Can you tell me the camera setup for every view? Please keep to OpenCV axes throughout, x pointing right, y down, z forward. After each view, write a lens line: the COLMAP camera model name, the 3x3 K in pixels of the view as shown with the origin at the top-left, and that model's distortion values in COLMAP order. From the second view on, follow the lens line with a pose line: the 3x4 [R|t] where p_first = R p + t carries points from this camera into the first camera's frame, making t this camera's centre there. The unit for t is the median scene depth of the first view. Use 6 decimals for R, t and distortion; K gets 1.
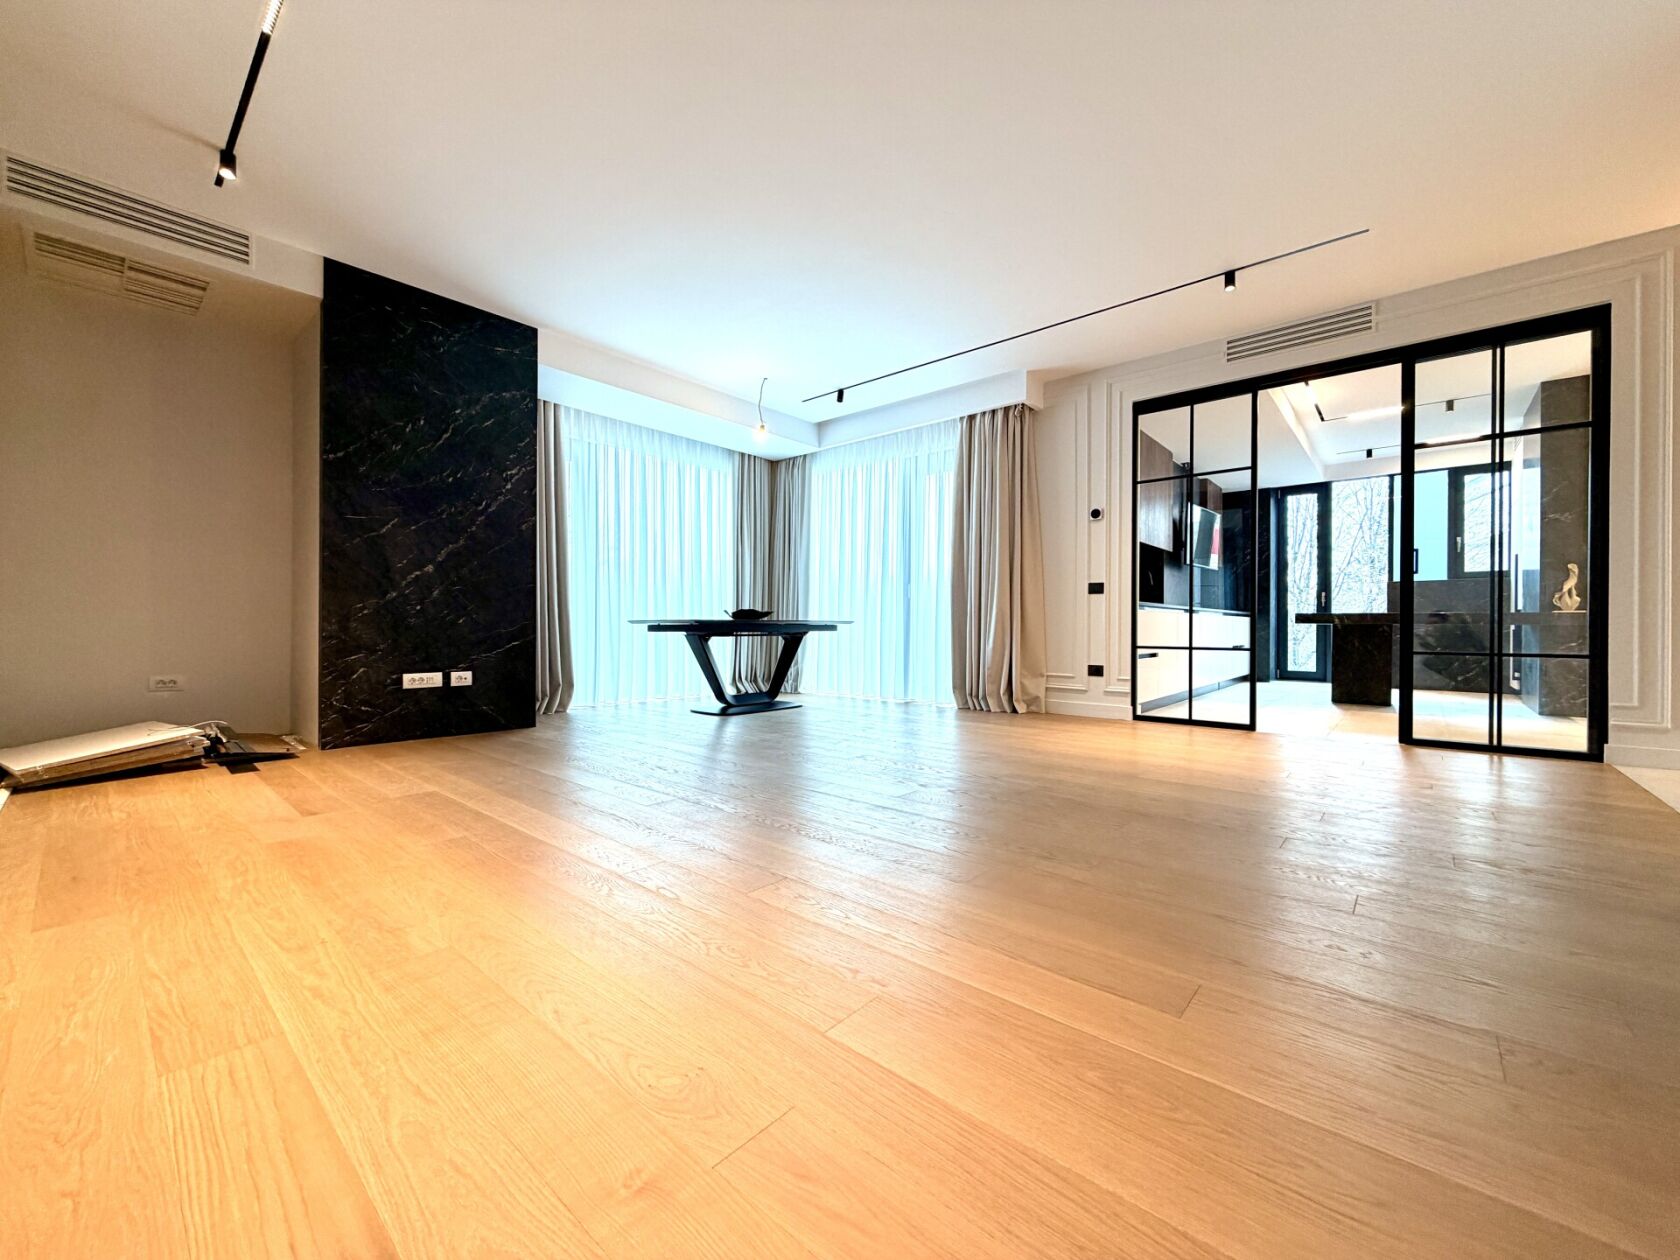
lens RADIAL K [[665.9, 0, 835.5], [0, 665.9, 627.6], [0, 0, 1]] dist [-0.000465, 0.000219]
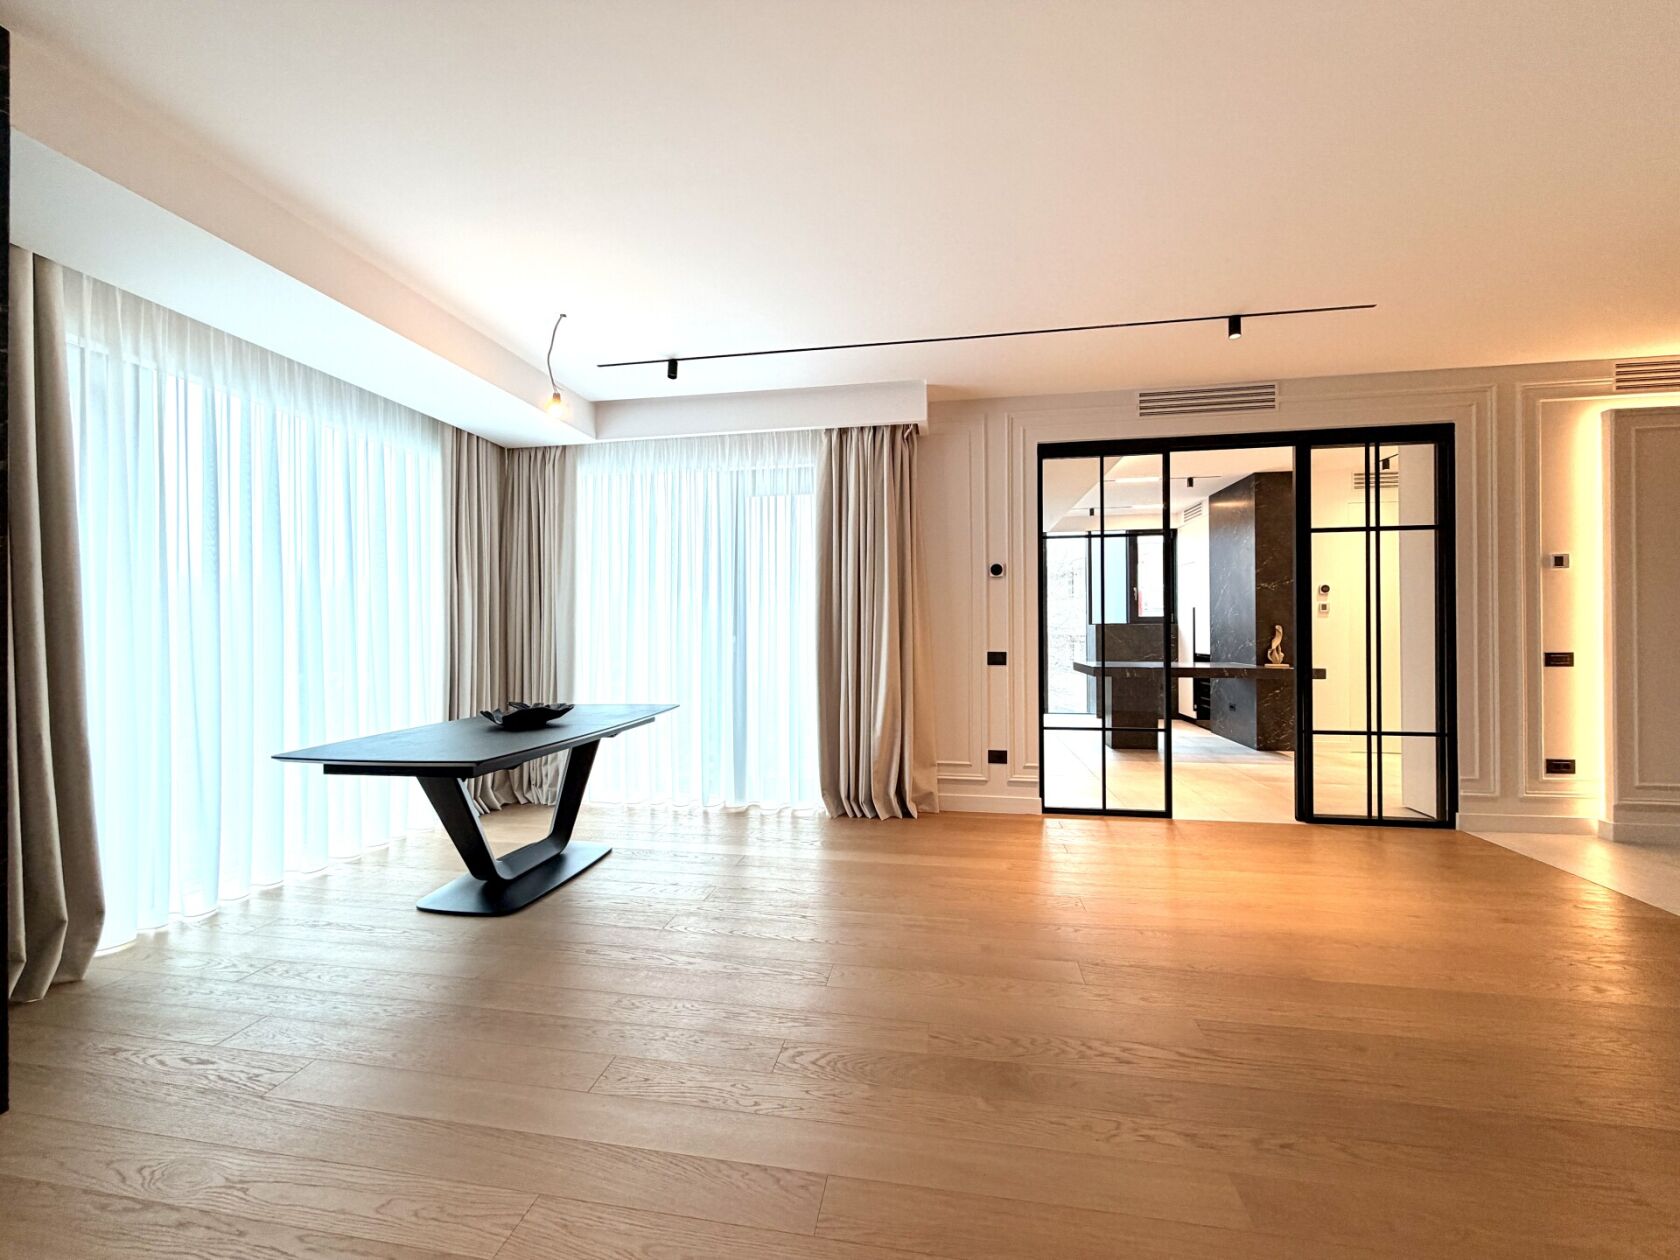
lens RADIAL K [[671.2, 0, 851.5], [0, 671.2, 631.5], [0, 0, 1]] dist [0.001870, 0.000193]
pose [[0.853243, -0.006788, 0.521470, -0.309395], [0.010023, 0.999944, -0.003385, -0.138645], [-0.521417, 0.008115, 0.853263, 0.561669]]
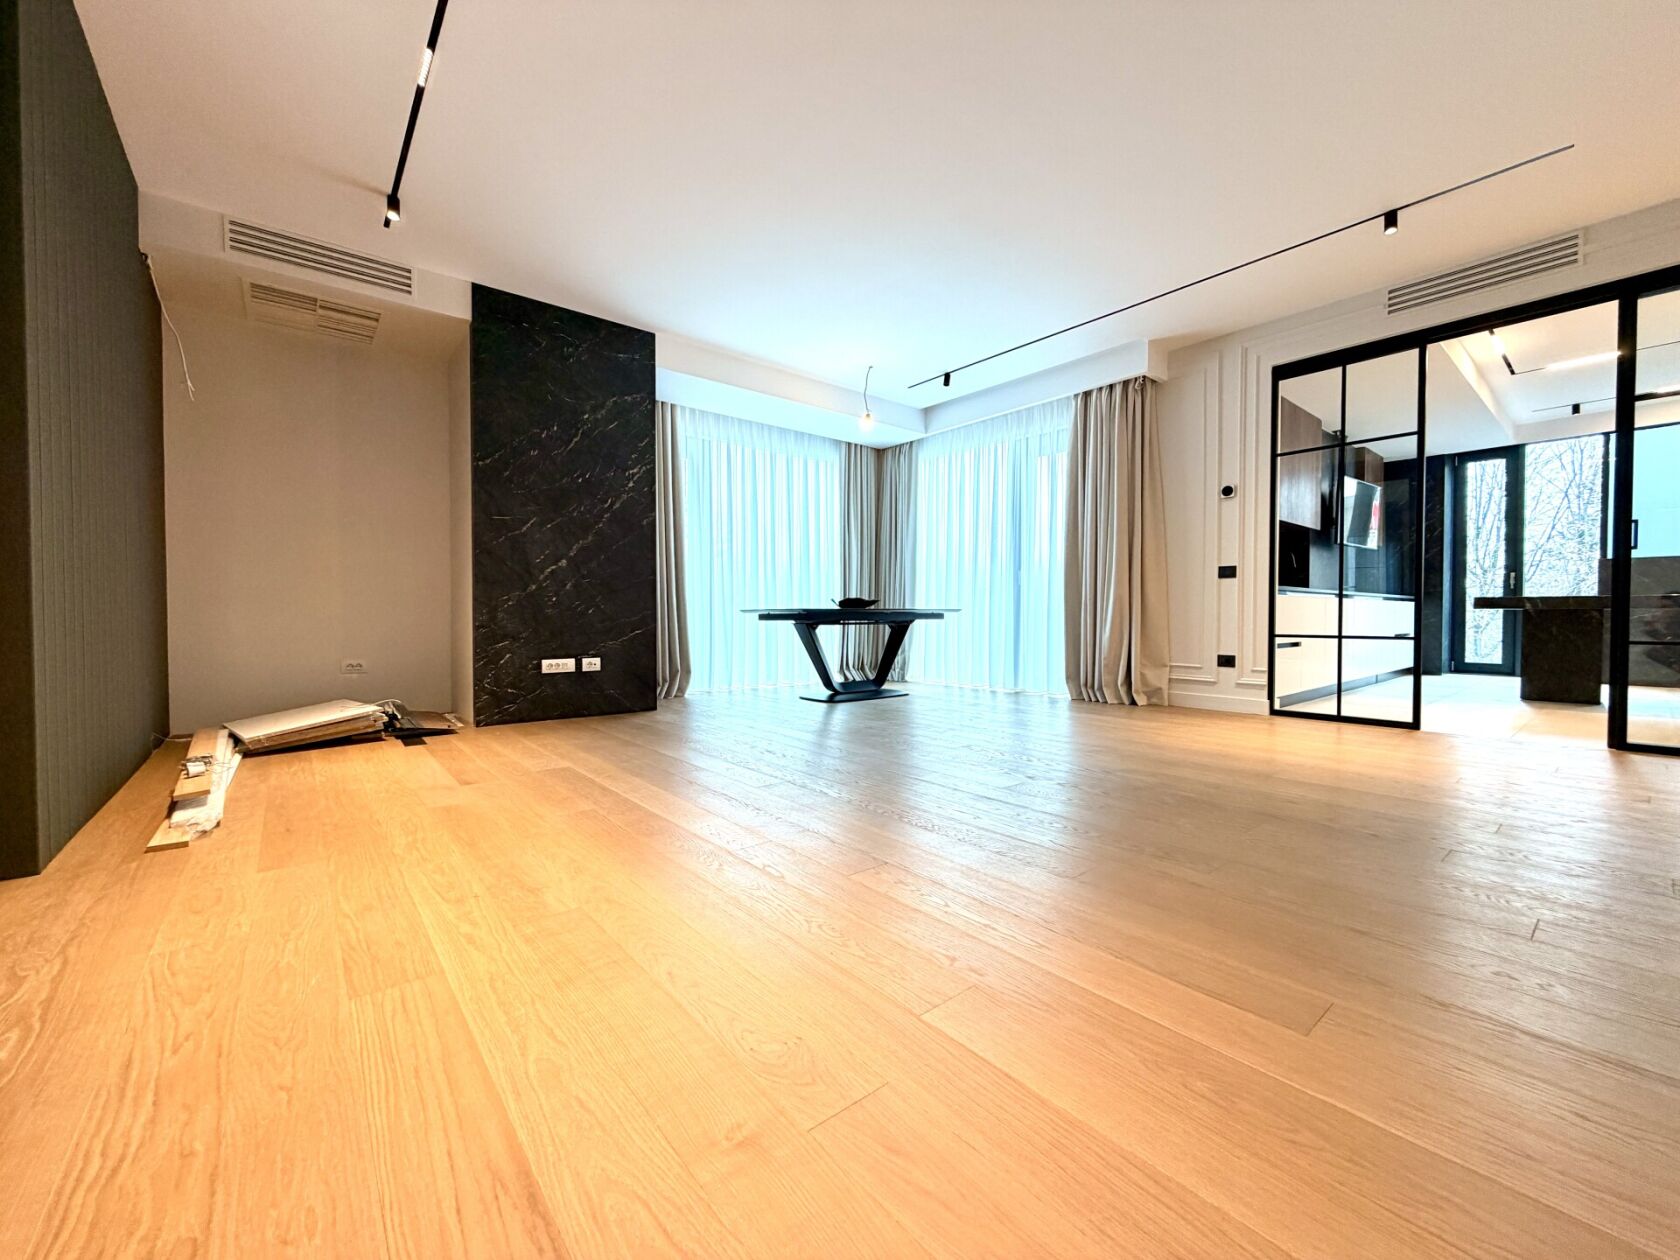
lens RADIAL K [[665.9, 0, 835.5], [0, 665.9, 627.6], [0, 0, 1]] dist [-0.000465, 0.000219]
pose [[0.986721, -0.001515, -0.162420, 0.006607], [0.004363, 0.999843, 0.017177, -0.000096], [0.162368, -0.017657, 0.986572, -0.002985]]
